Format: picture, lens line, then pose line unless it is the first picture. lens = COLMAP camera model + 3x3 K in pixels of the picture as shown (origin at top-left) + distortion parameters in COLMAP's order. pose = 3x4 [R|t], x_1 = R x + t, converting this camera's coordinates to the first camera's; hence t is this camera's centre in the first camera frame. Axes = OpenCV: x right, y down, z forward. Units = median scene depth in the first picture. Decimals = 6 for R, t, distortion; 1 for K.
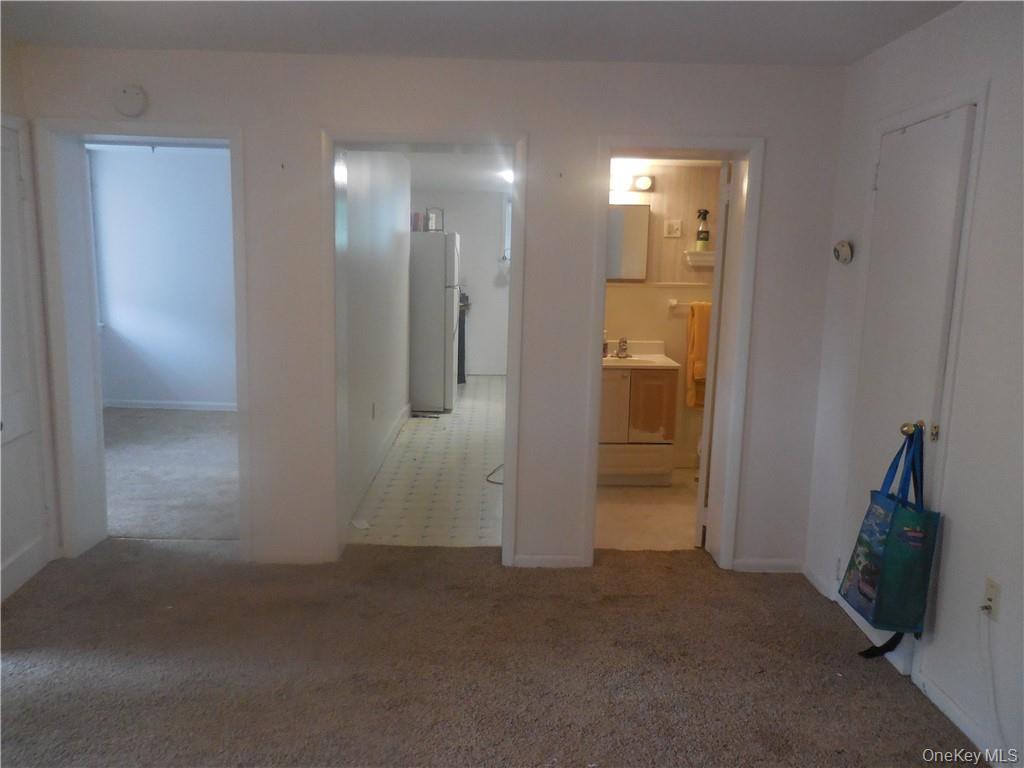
lens RADIAL K [[762.4, 0, 512.0], [0, 762.4, 384.0], [0, 0, 1]] dist [0.029999, 0.001742]
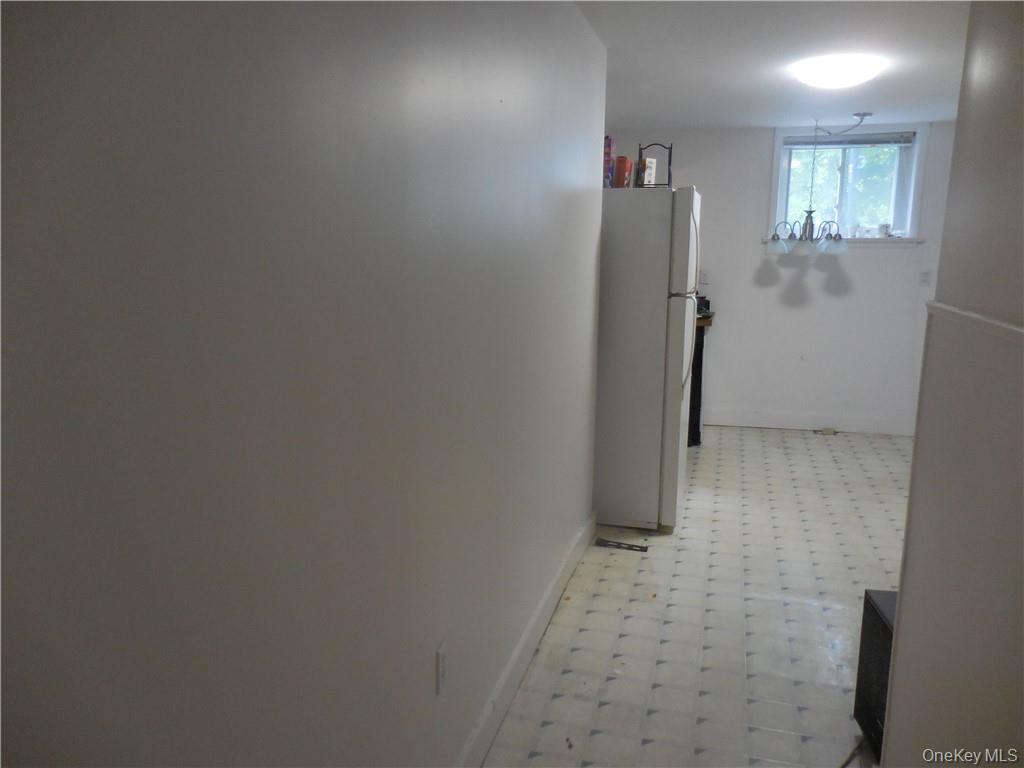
lens RADIAL K [[762.4, 0, 512.0], [0, 762.4, 384.0], [0, 0, 1]] dist [0.029999, 0.001742]
pose [[0.955237, 0.036972, -0.293522, -0.035069], [-0.031664, 0.999238, 0.022816, -0.075555], [0.294142, -0.012501, 0.955680, 0.475374]]
